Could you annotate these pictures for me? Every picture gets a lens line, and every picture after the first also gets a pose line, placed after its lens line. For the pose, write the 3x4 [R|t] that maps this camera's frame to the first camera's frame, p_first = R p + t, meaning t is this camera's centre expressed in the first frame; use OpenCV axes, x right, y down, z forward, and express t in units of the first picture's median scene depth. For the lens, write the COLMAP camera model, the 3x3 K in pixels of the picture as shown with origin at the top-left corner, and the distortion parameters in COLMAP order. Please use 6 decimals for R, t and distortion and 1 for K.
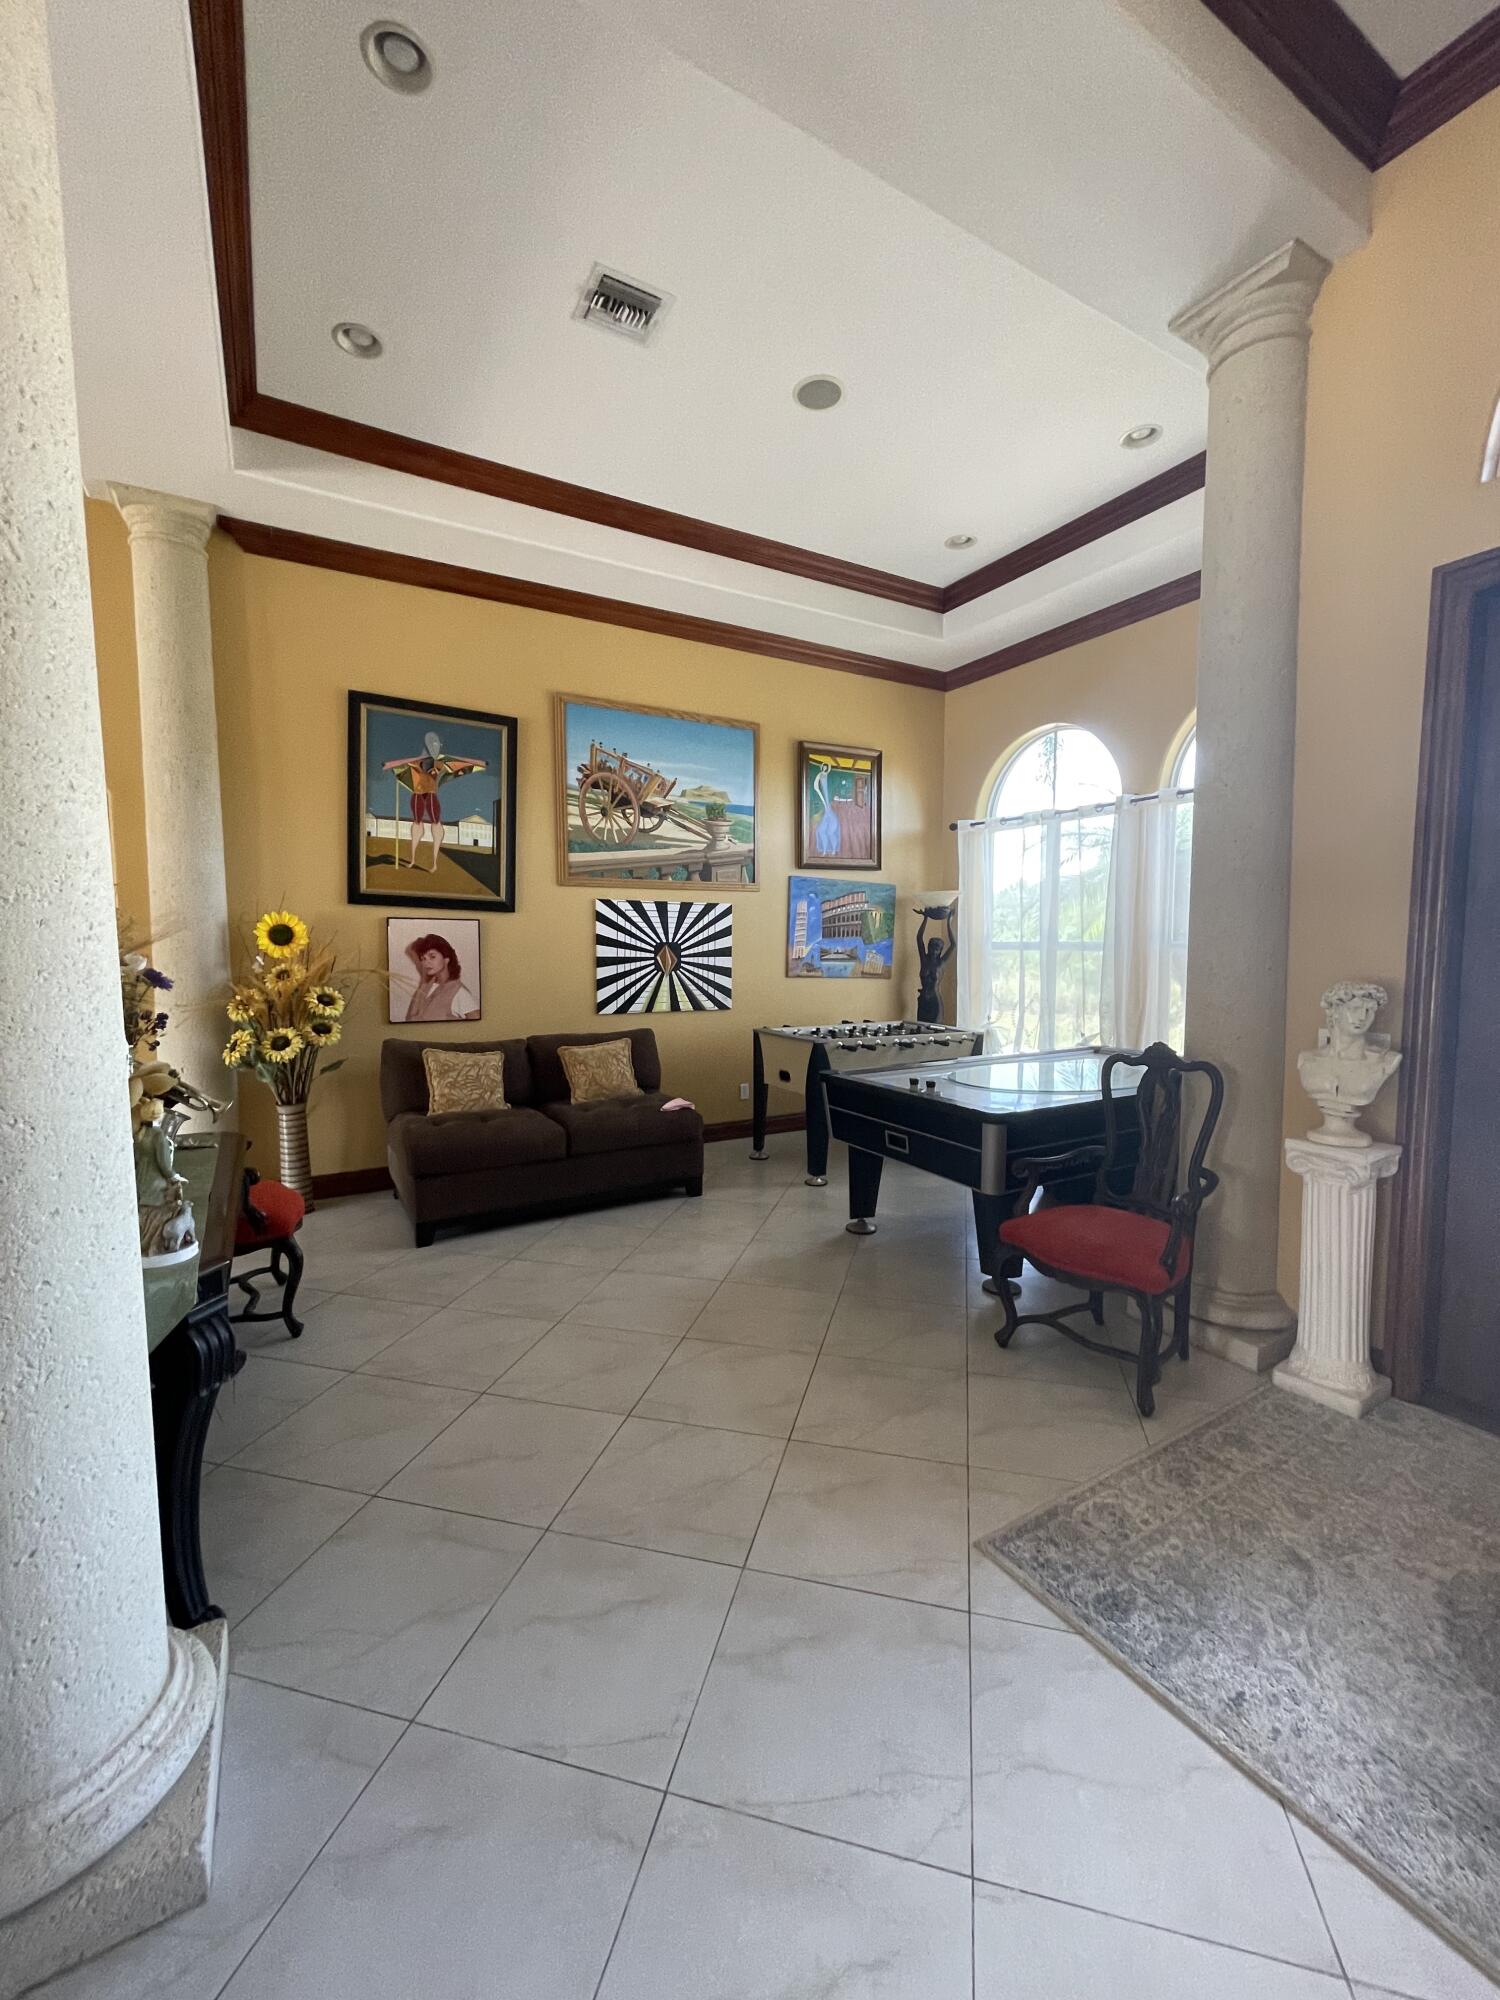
lens RADIAL K [[804.9, 0, 756.3], [0, 804.9, 999.9], [0, 0, 1]] dist [0.000821, 0.000300]
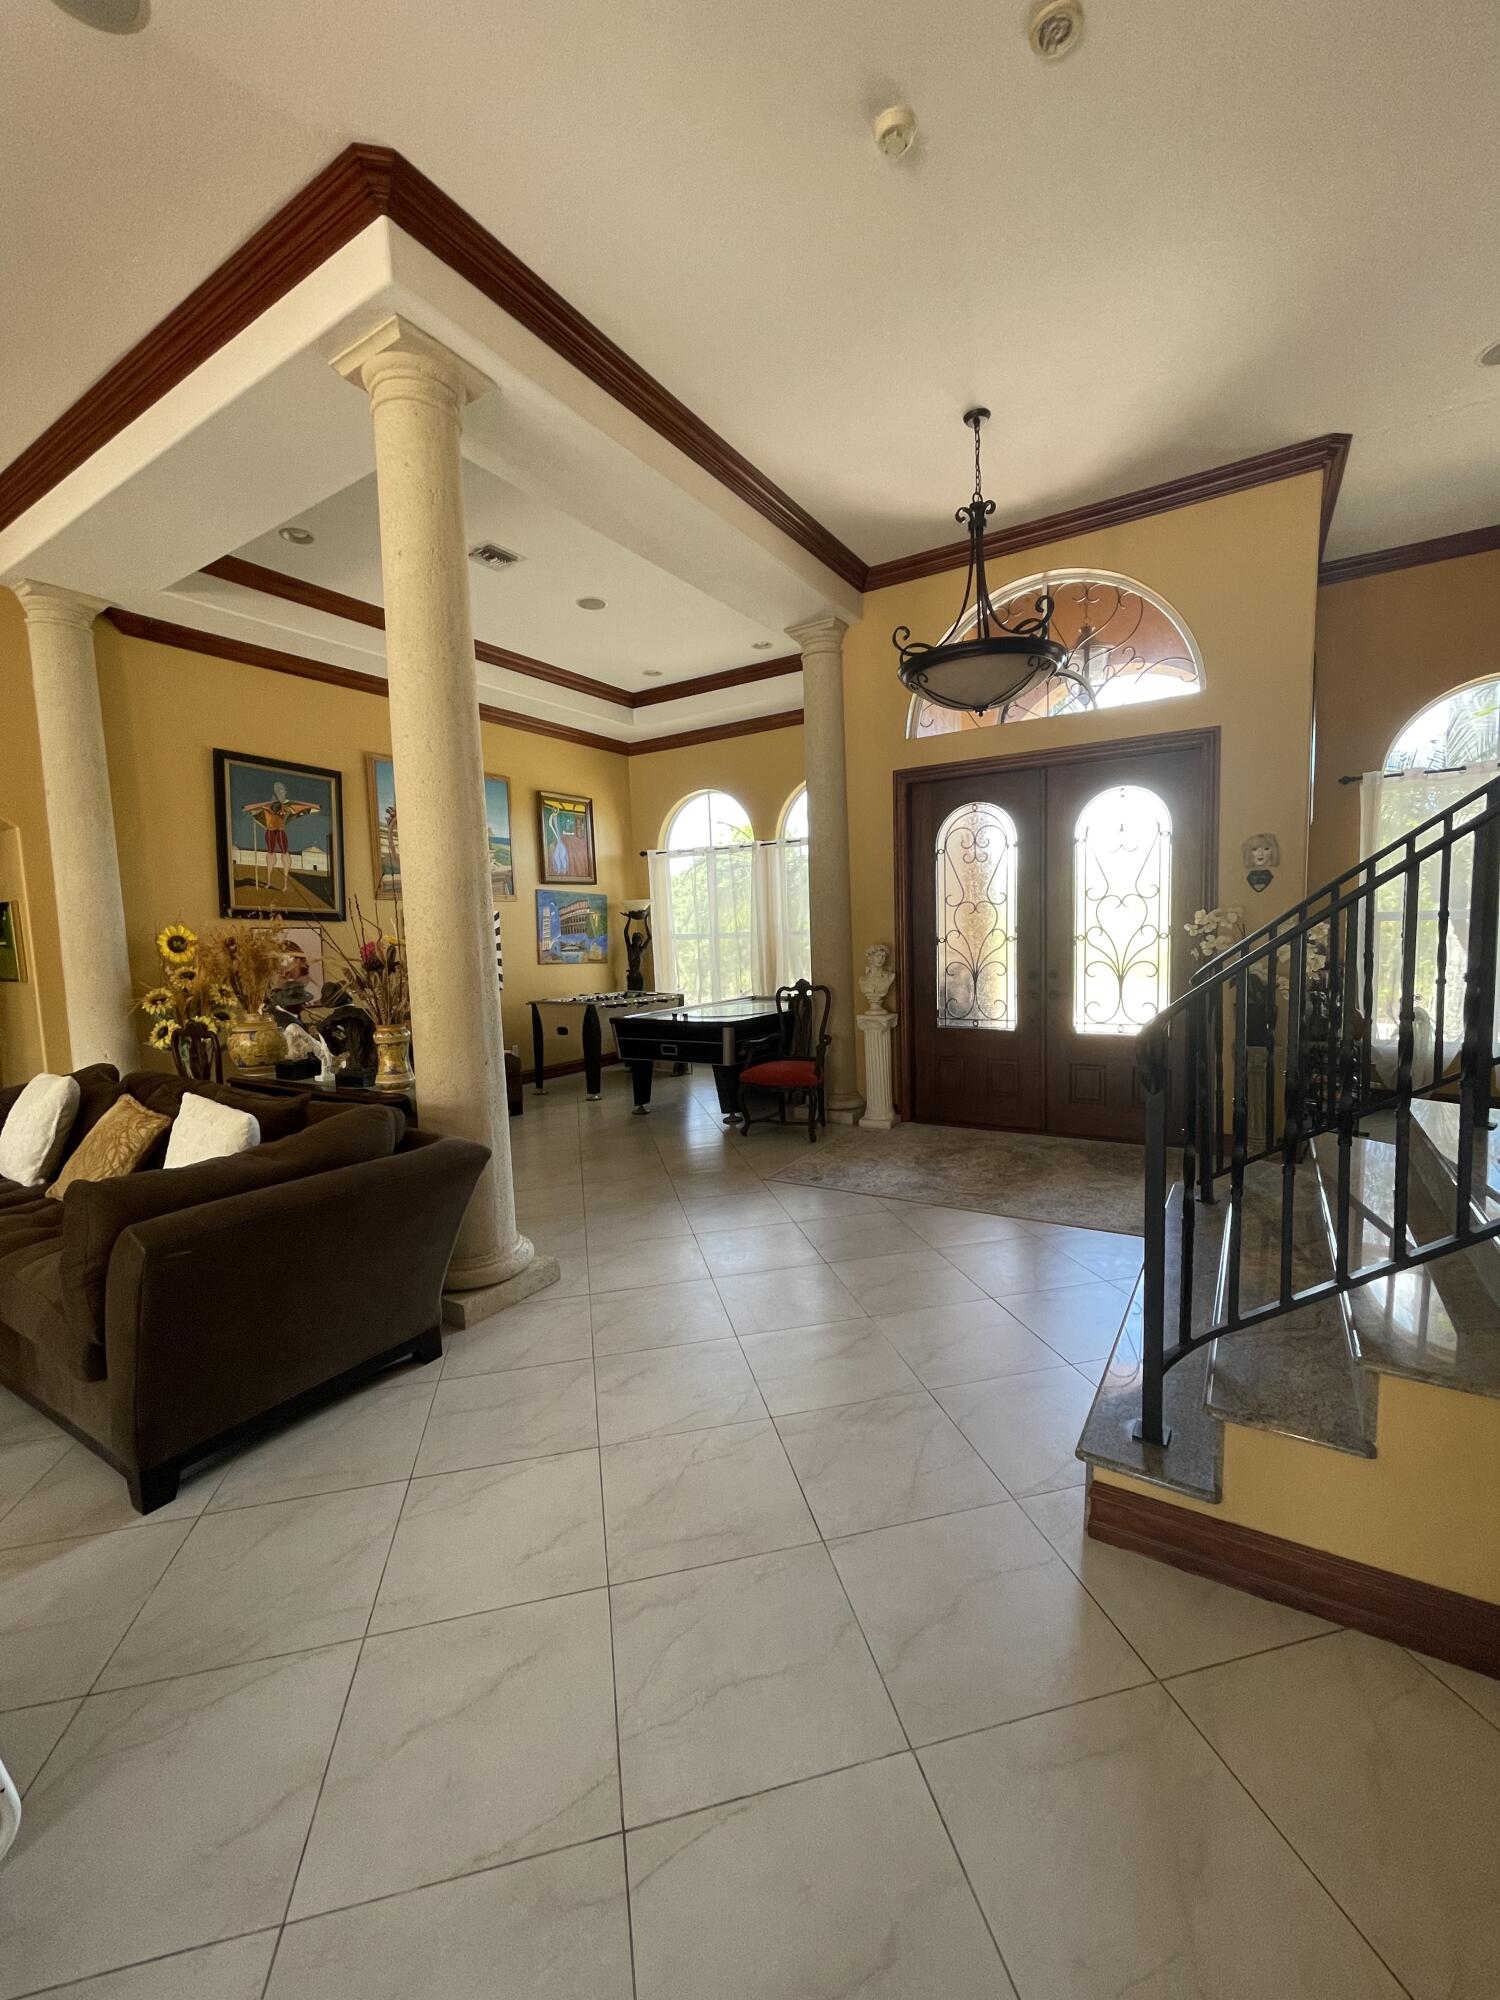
lens RADIAL K [[804.9, 0, 756.3], [0, 804.9, 999.9], [0, 0, 1]] dist [0.000821, 0.000300]
pose [[0.884977, -0.067239, 0.460754, -0.329544], [0.064840, 0.997674, 0.021055, 0.032868], [-0.461098, 0.011242, 0.887278, -0.457467]]
